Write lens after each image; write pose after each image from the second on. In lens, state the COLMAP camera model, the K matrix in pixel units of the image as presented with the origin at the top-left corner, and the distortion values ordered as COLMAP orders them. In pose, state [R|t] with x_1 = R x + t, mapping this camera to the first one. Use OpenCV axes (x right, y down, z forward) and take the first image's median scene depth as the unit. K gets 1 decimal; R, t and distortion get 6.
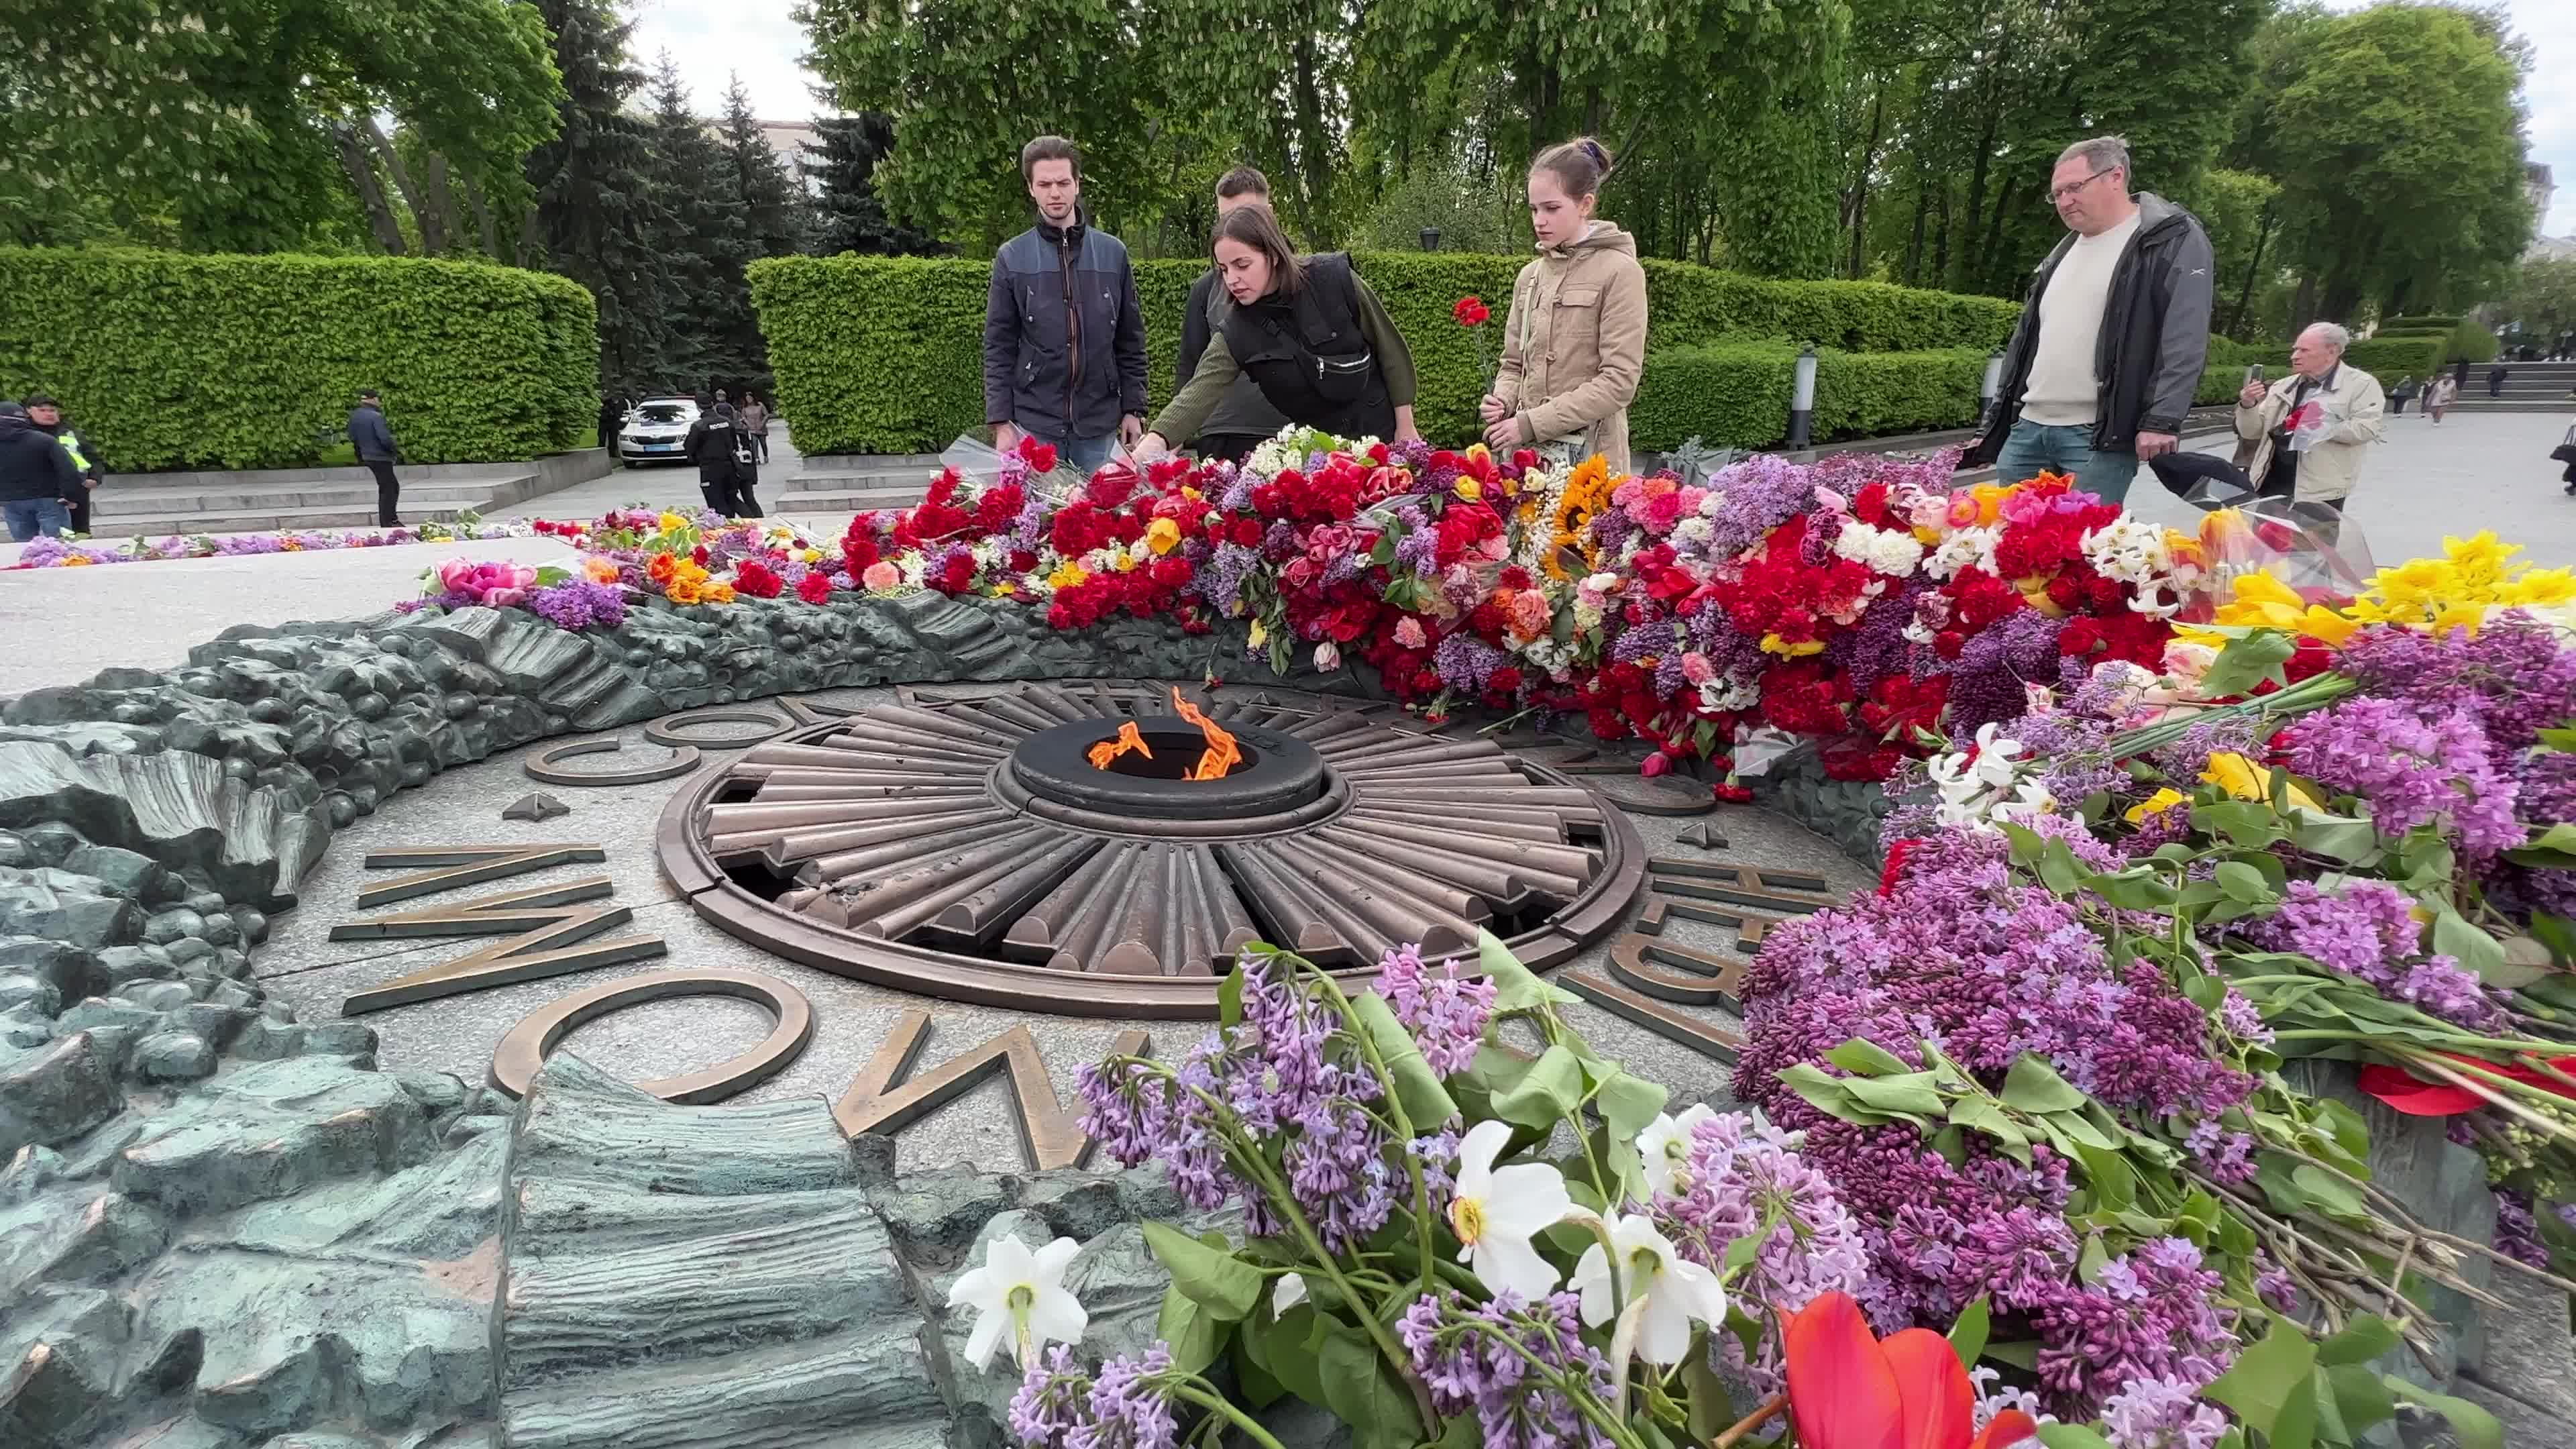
lens RADIAL K [[1129.1, 0, 1288.8], [0, 1129.1, 722.4], [0, 0, 1]] dist [-0.007604, 0.001244]
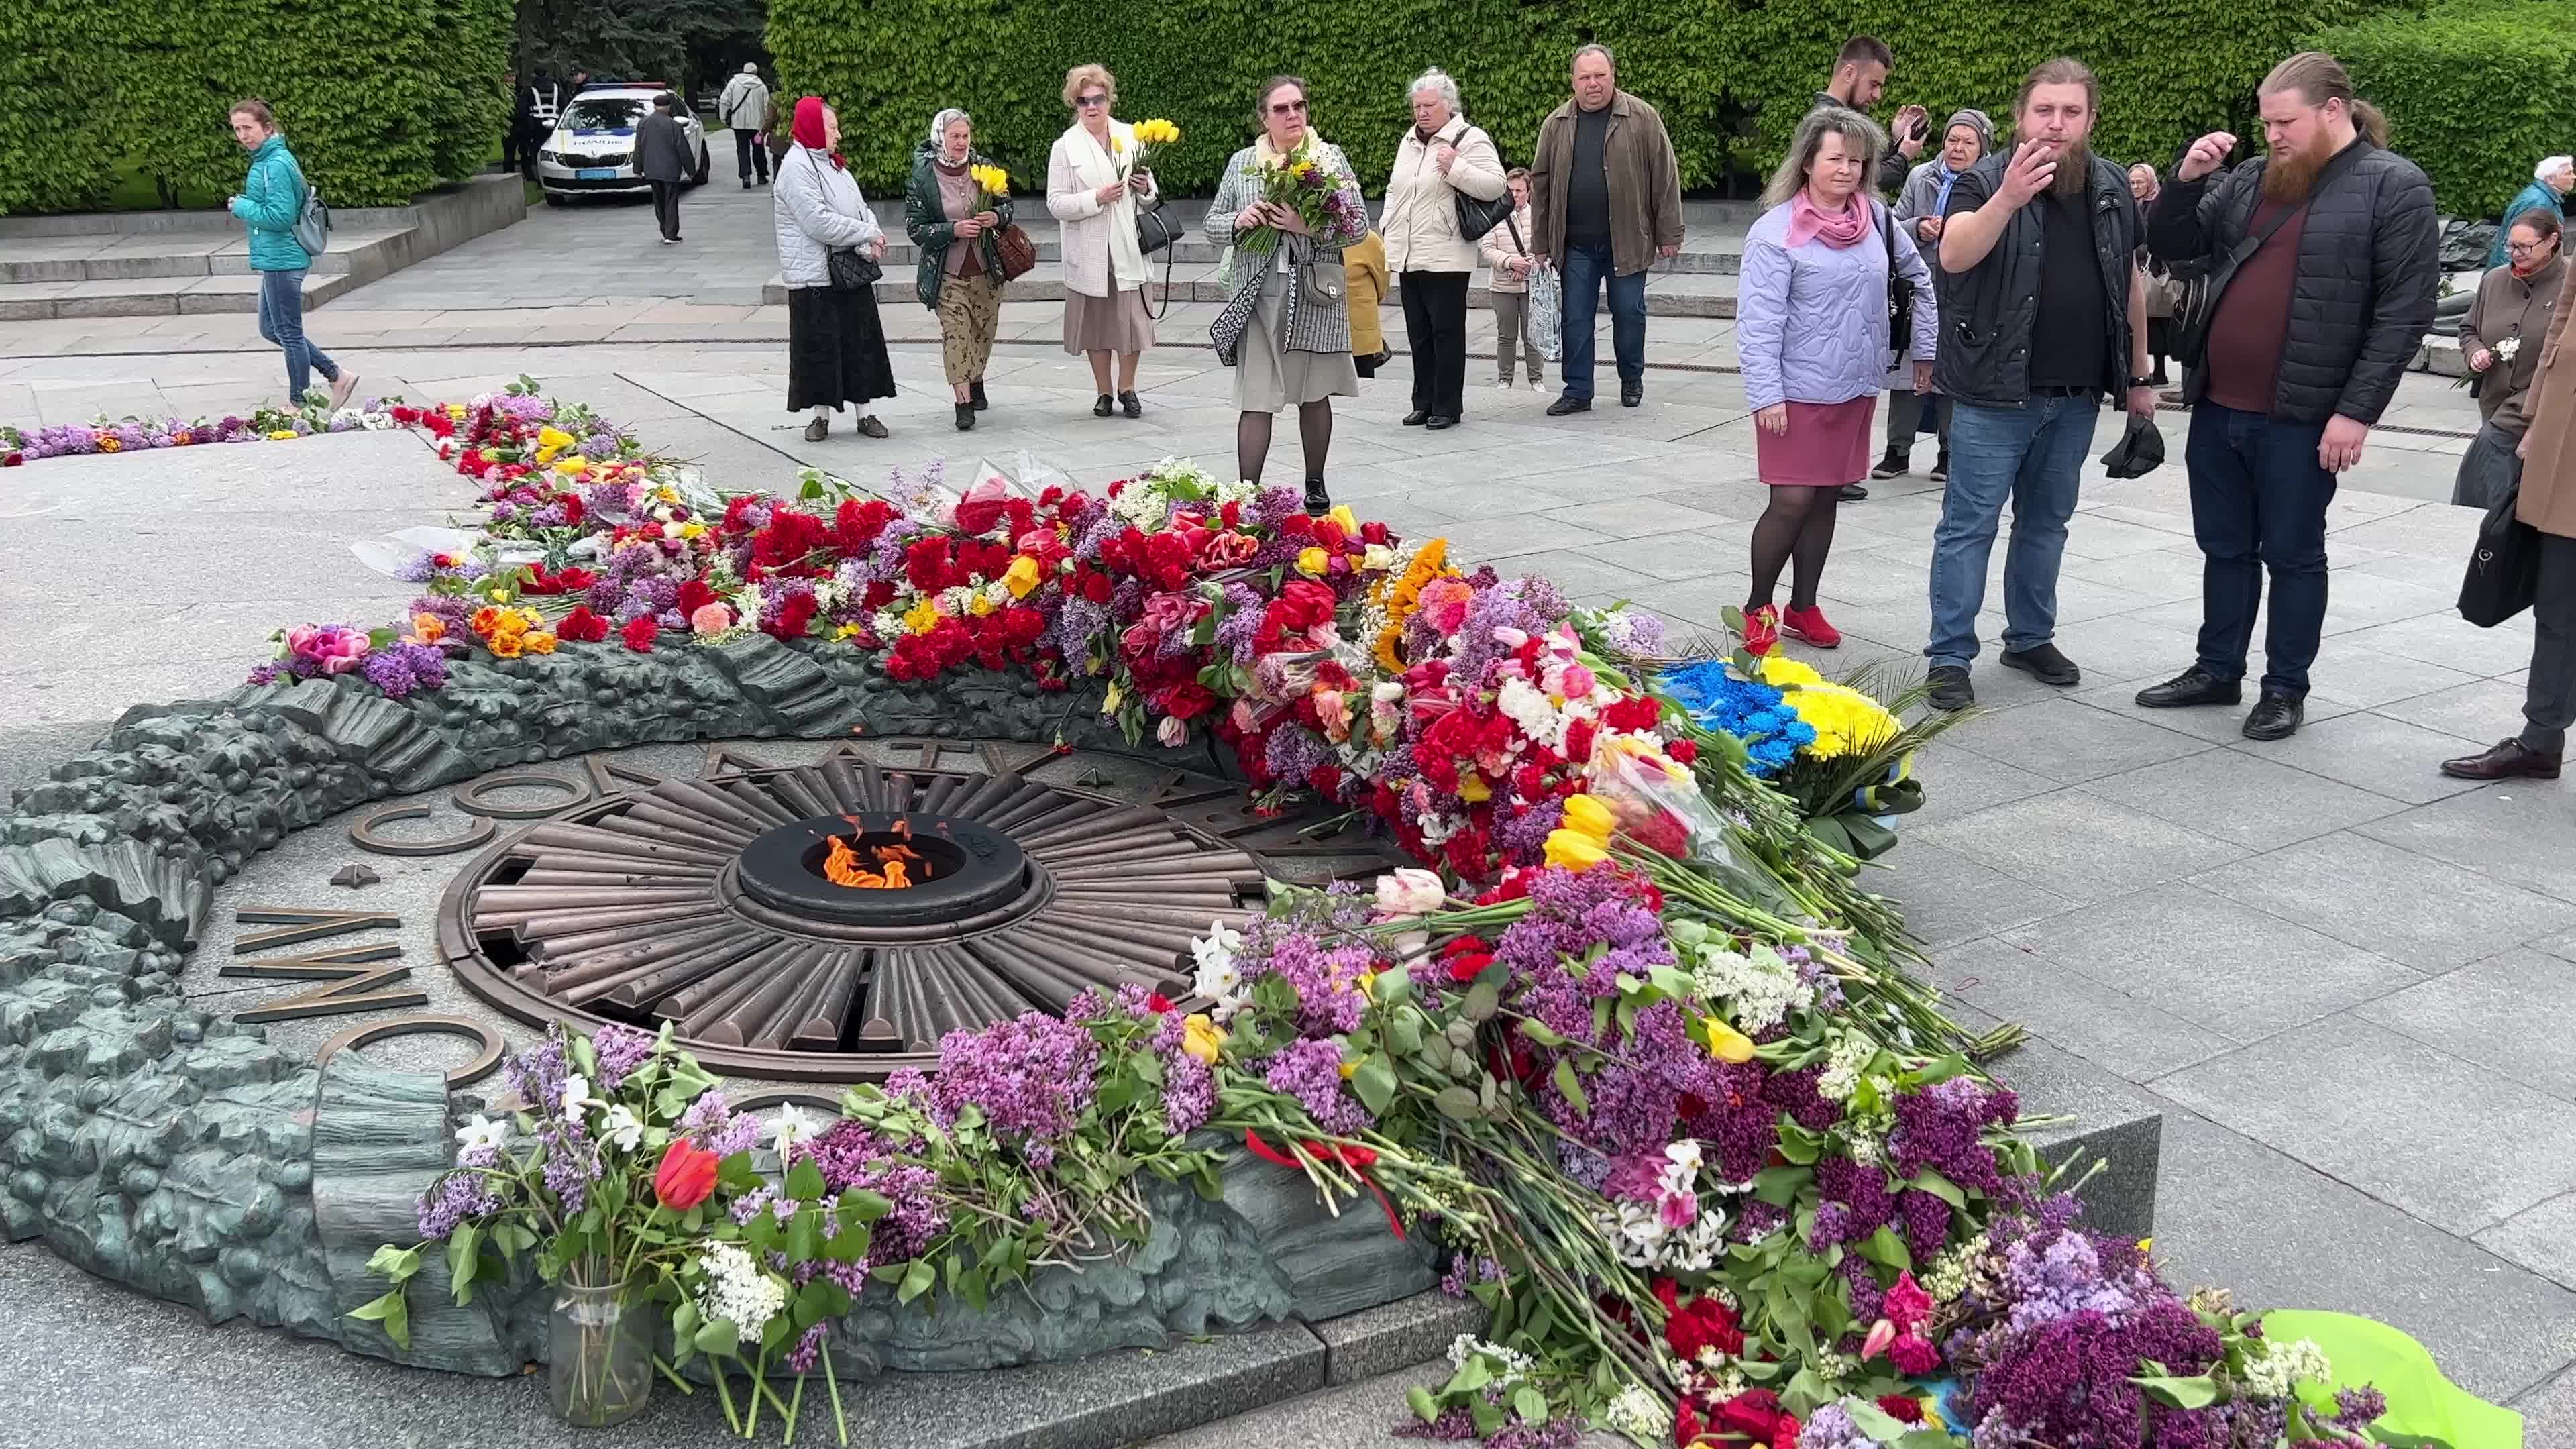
lens RADIAL K [[2083.6, 0, 1295.4], [0, 2083.6, 728.4], [0, 0, 1]] dist [0.027845, -0.044308]
pose [[0.981098, 0.059492, -0.184139, 0.527090], [-0.052570, 0.997723, 0.042250, -0.165341], [0.186234, -0.031771, 0.981992, -0.736675]]
